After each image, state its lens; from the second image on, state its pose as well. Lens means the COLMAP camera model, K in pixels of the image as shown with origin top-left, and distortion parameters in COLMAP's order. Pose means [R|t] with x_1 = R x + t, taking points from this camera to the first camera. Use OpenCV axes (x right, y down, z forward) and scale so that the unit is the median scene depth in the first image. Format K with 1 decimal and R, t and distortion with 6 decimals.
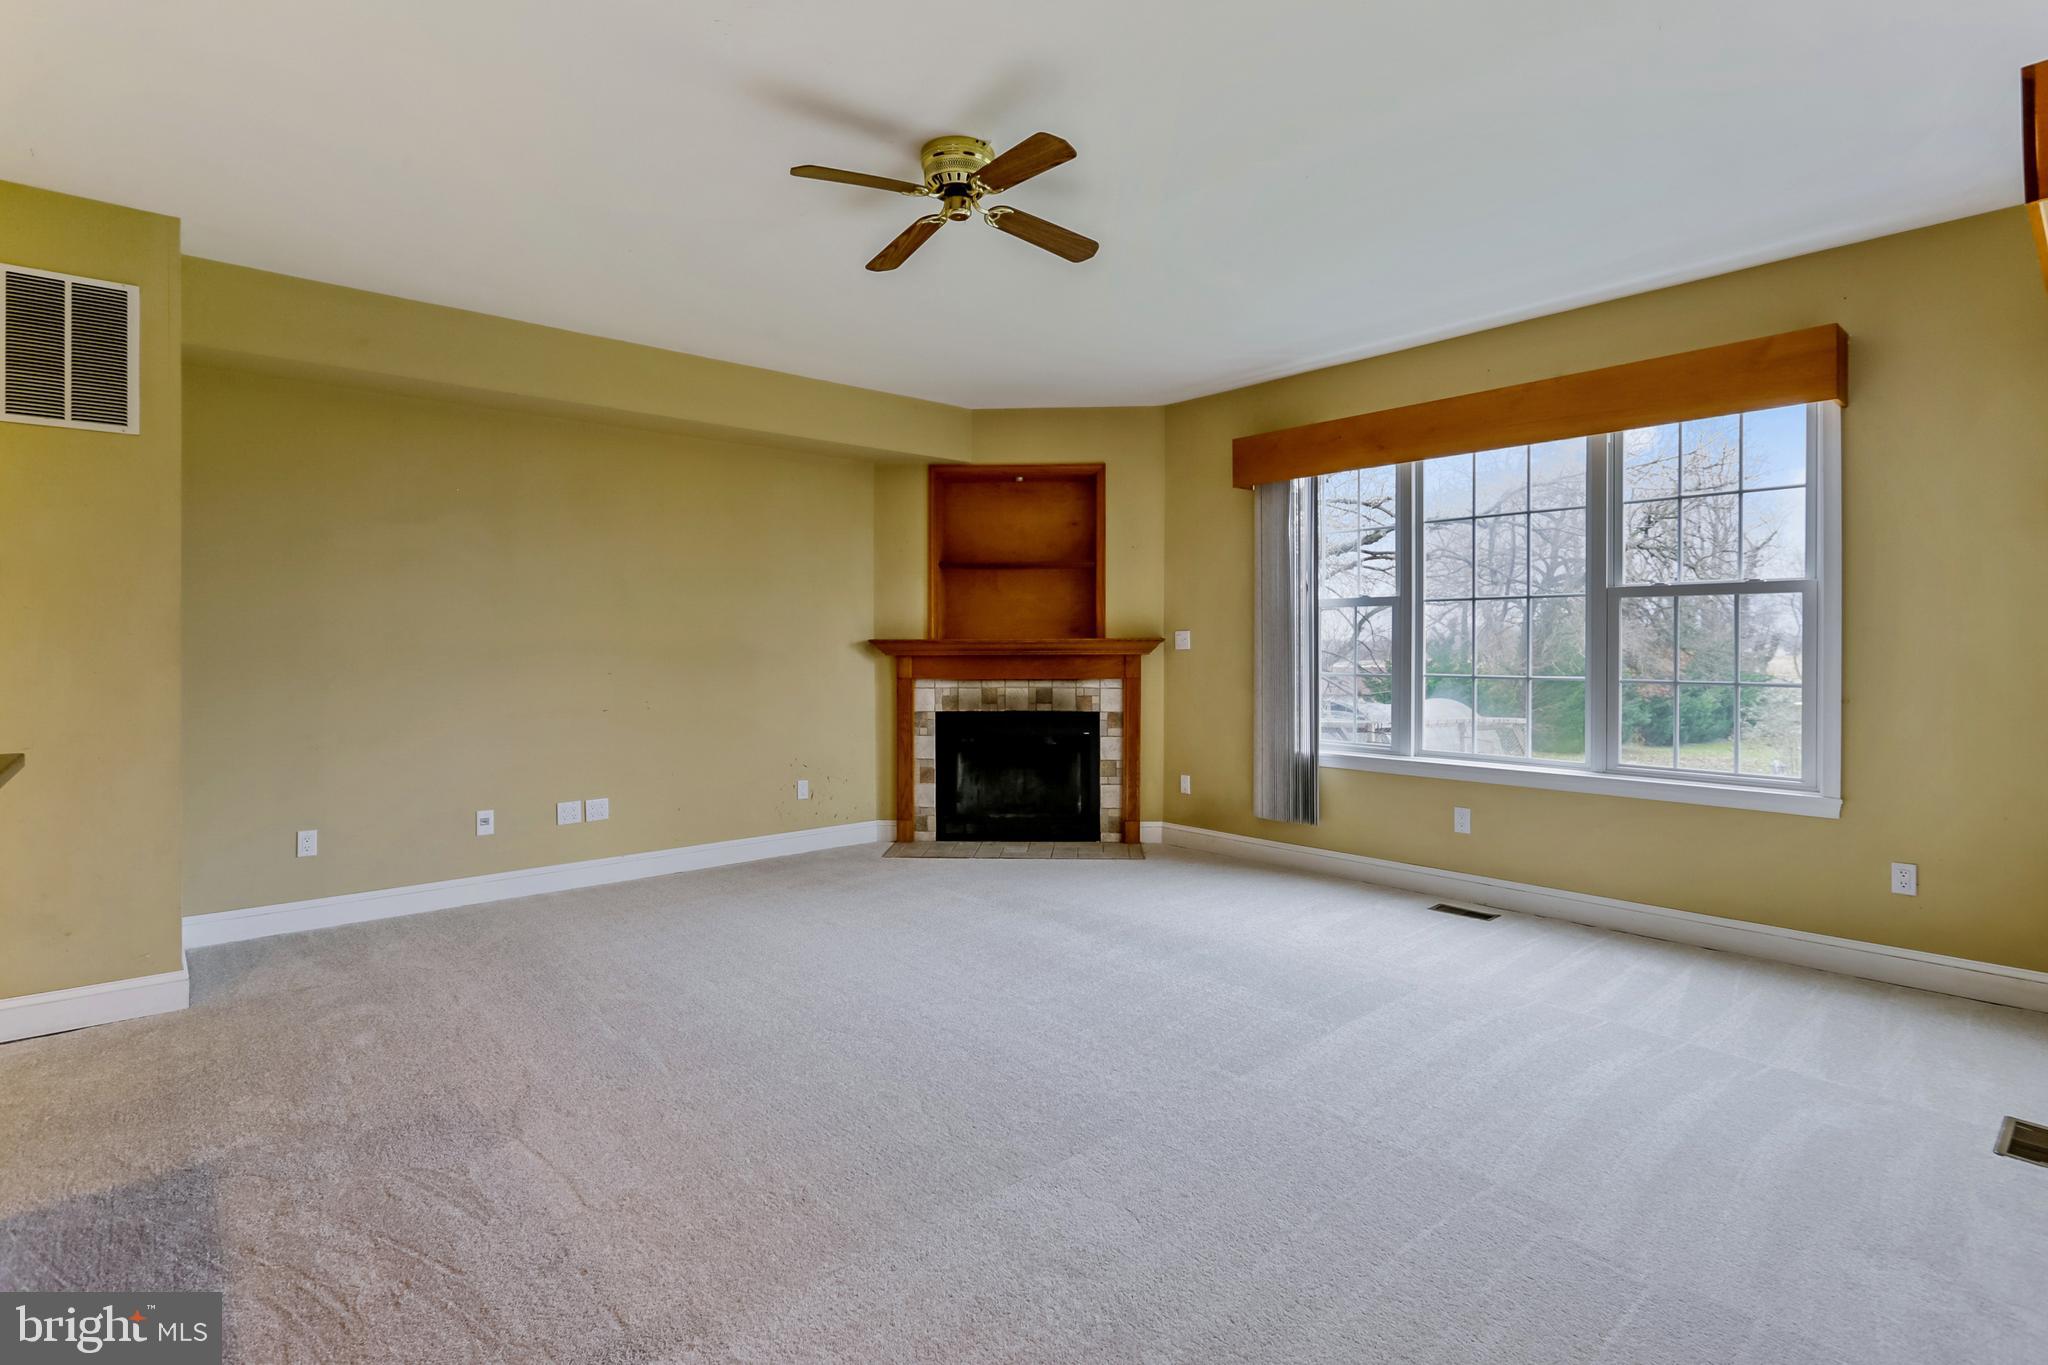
lens RADIAL K [[1031.2, 0, 1035.2], [0, 1031.2, 682.1], [0, 0, 1]] dist [-0.065781, 0.006675]
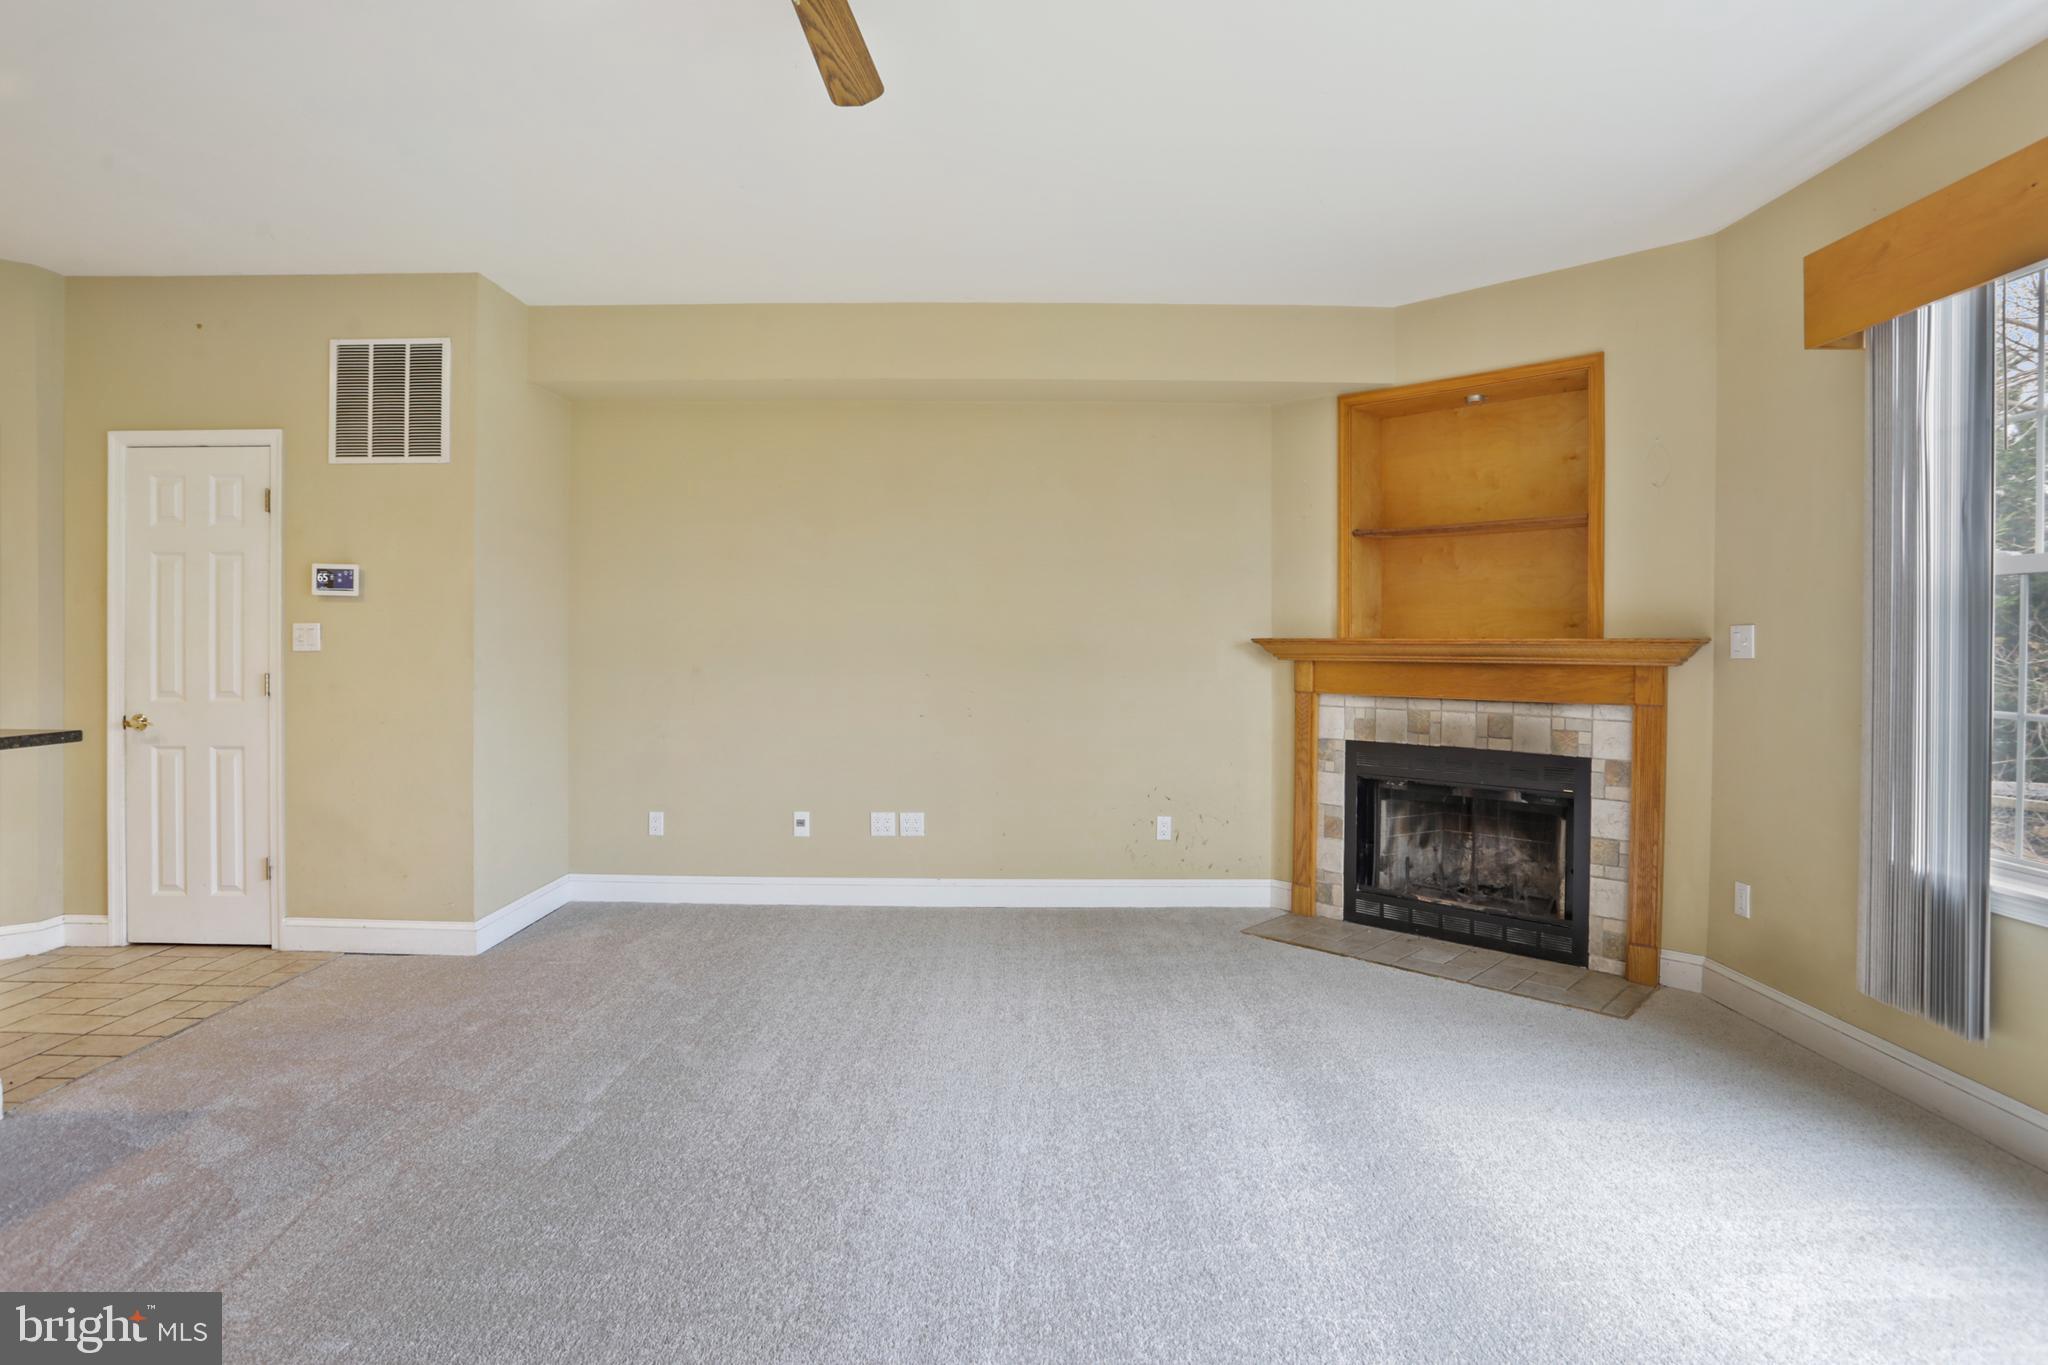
lens RADIAL K [[1031.2, 0, 1020.4], [0, 1031.2, 660.9], [0, 0, 1]] dist [-0.065781, 0.006675]
pose [[0.720953, 0.016571, -0.692786, 0.232282], [-0.028883, 0.999564, -0.006149, -0.015249], [0.692382, 0.024443, 0.721117, 0.332253]]
